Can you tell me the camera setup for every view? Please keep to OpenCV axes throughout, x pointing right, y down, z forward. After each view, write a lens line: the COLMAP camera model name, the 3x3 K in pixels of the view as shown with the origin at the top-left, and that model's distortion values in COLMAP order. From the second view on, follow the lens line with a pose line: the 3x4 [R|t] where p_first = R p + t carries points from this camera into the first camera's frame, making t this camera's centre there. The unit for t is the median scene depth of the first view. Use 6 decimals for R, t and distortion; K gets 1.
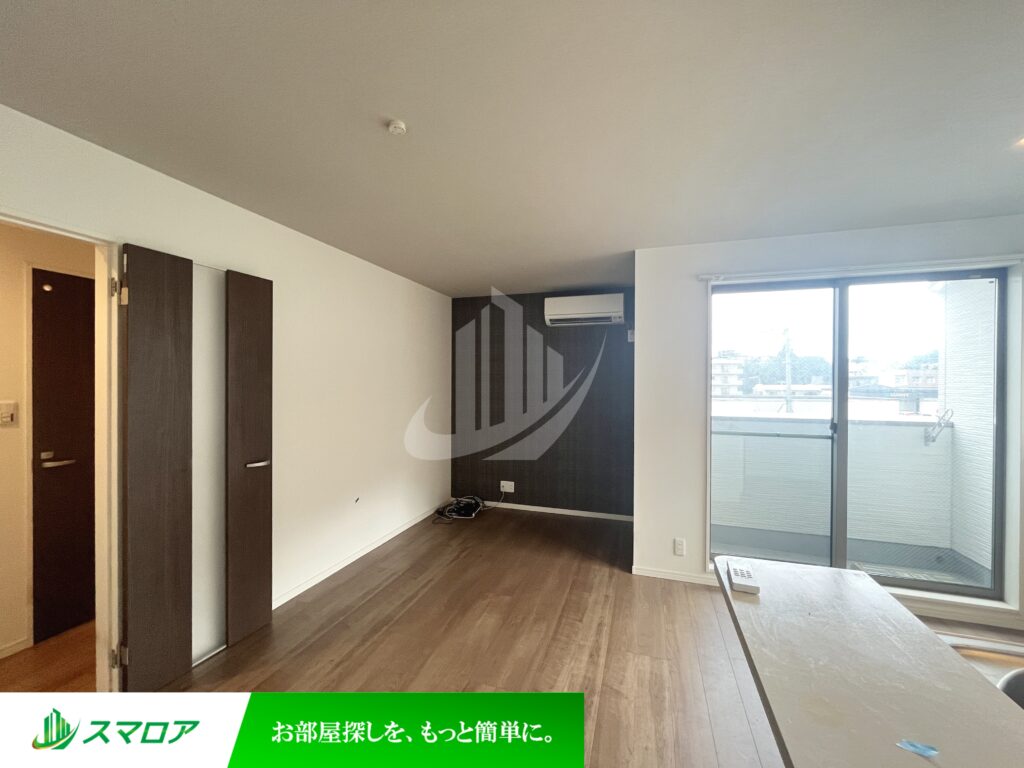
lens RADIAL K [[417.5, 0, 512.0], [0, 417.5, 384.0], [0, 0, 1]] dist [-0.000467, 0.000121]
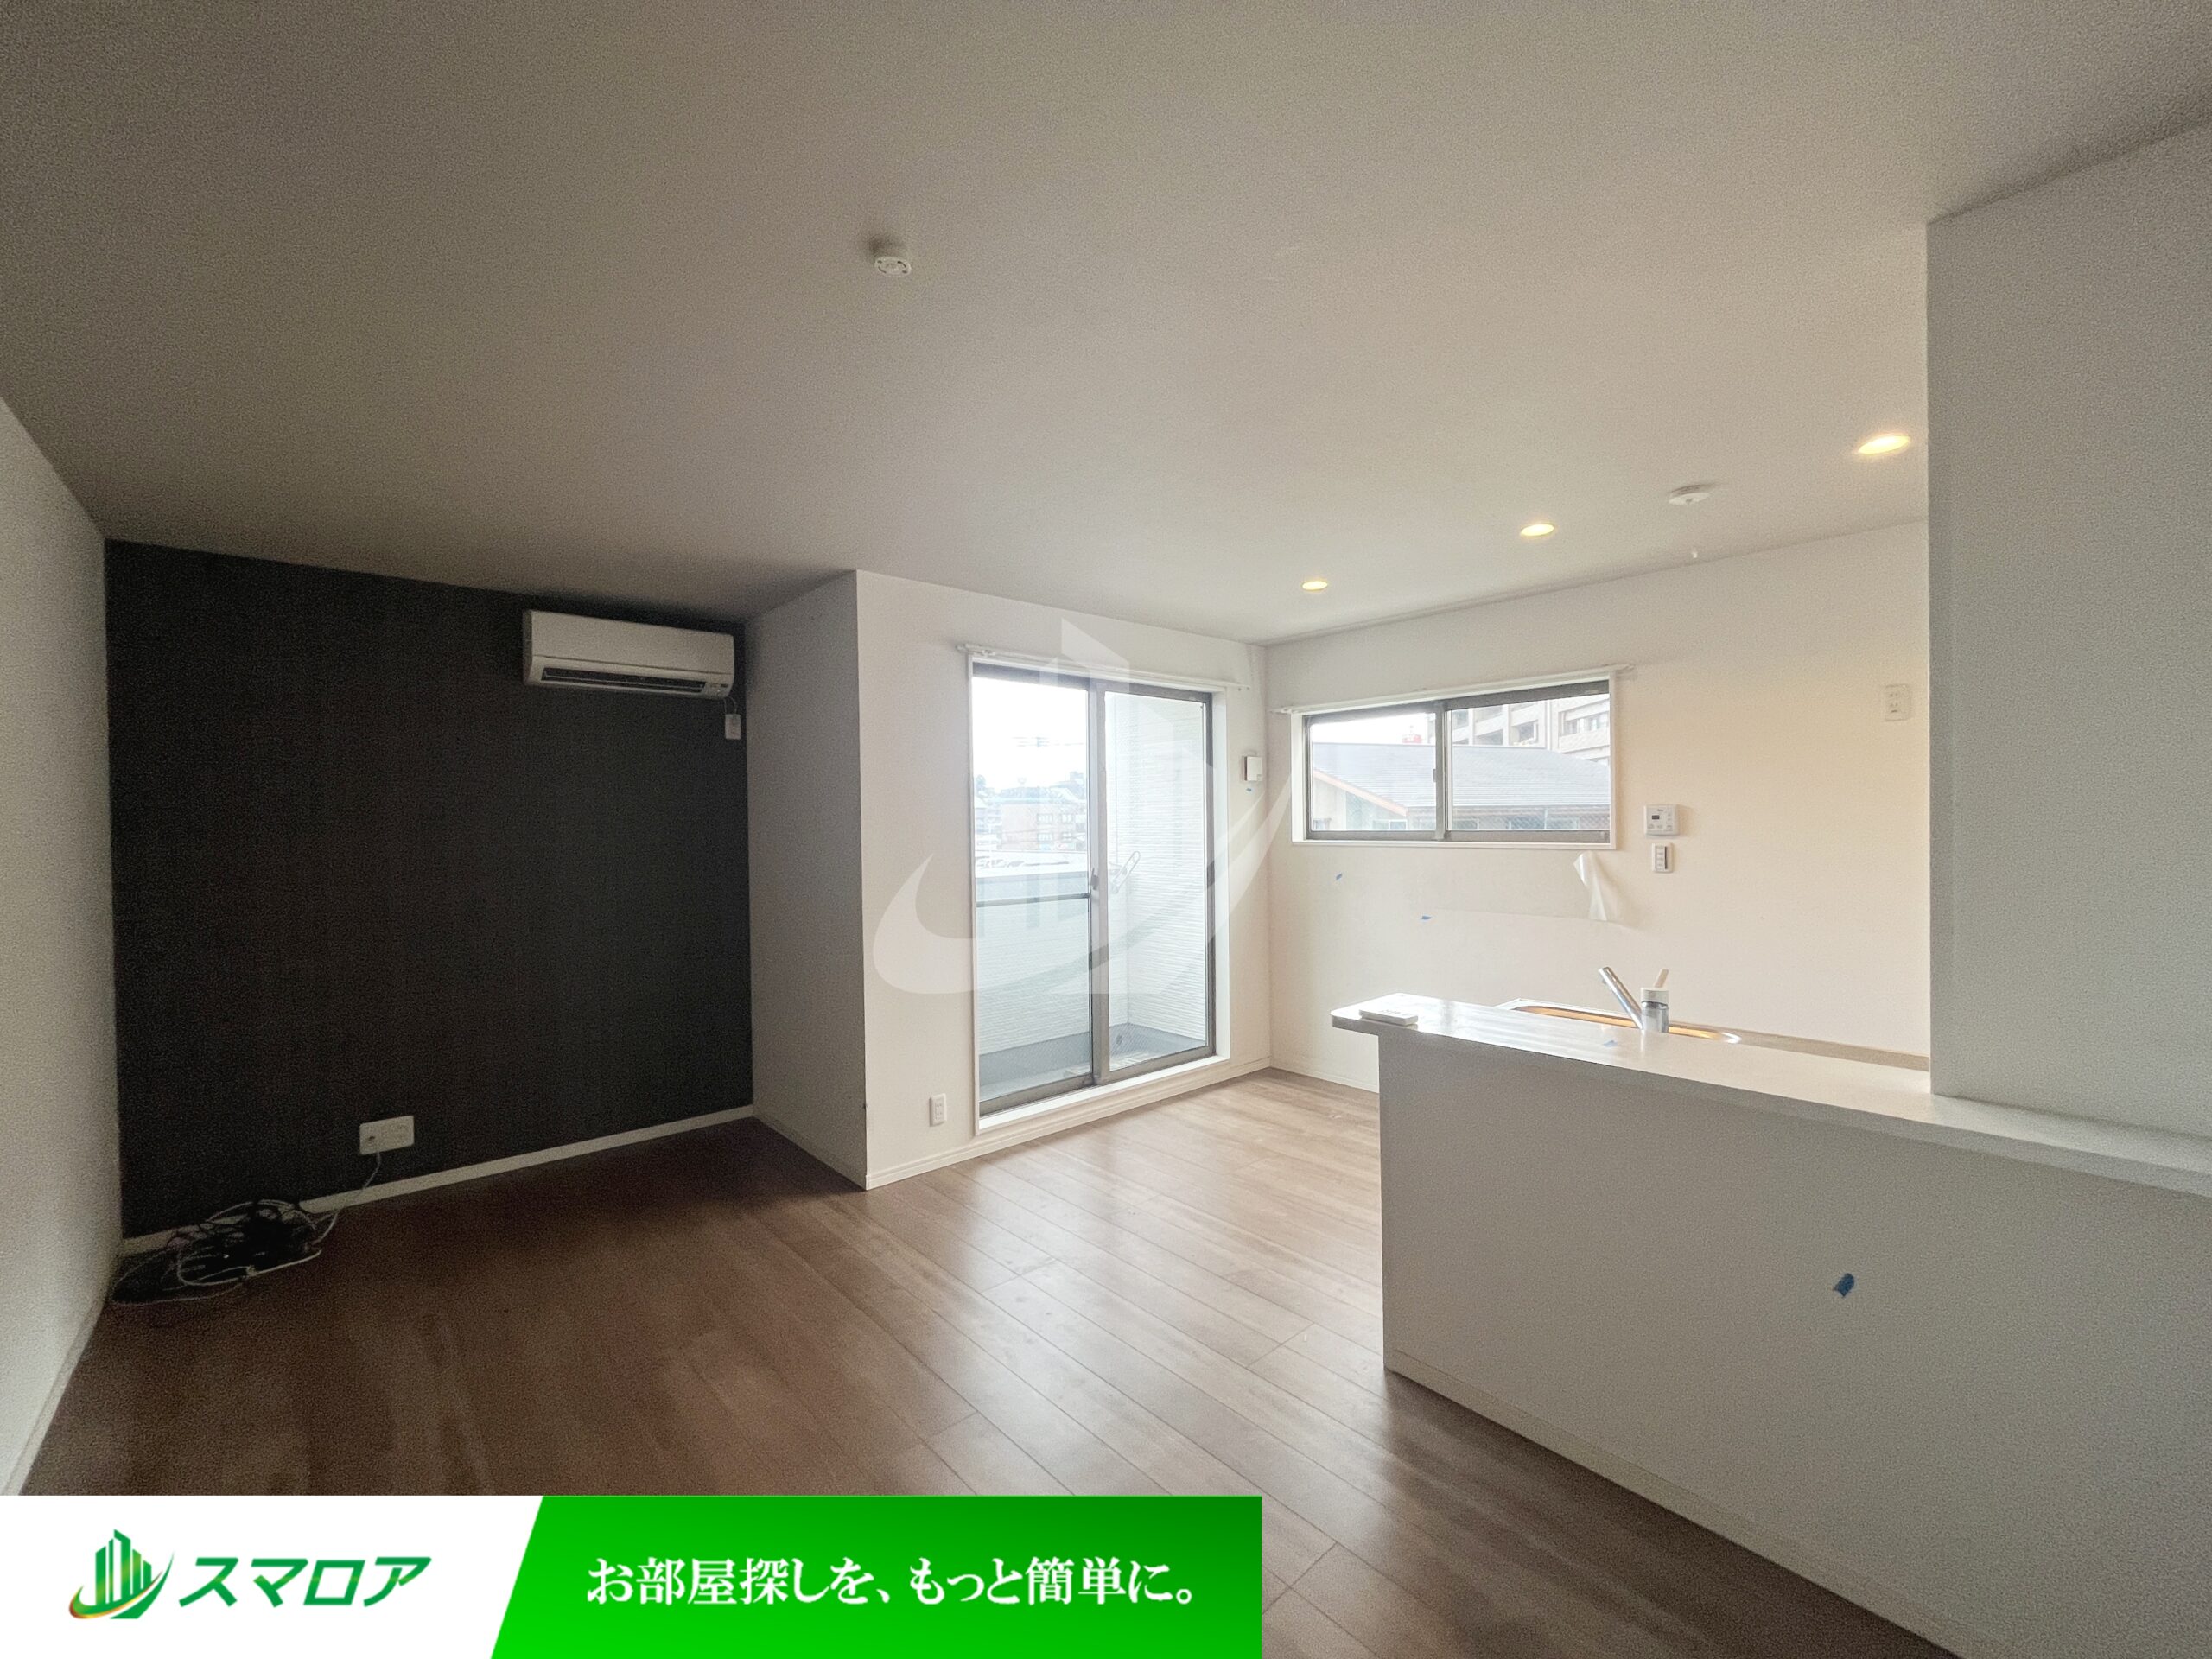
lens RADIAL K [[902.0, 0, 1106.0], [0, 902.0, 829.5], [0, 0, 1]] dist [-0.000467, 0.000121]
pose [[0.496889, -0.021363, 0.867551, -0.550522], [0.017597, 0.999739, 0.014539, -0.008969], [-0.867636, 0.008042, 0.497135, 0.179561]]
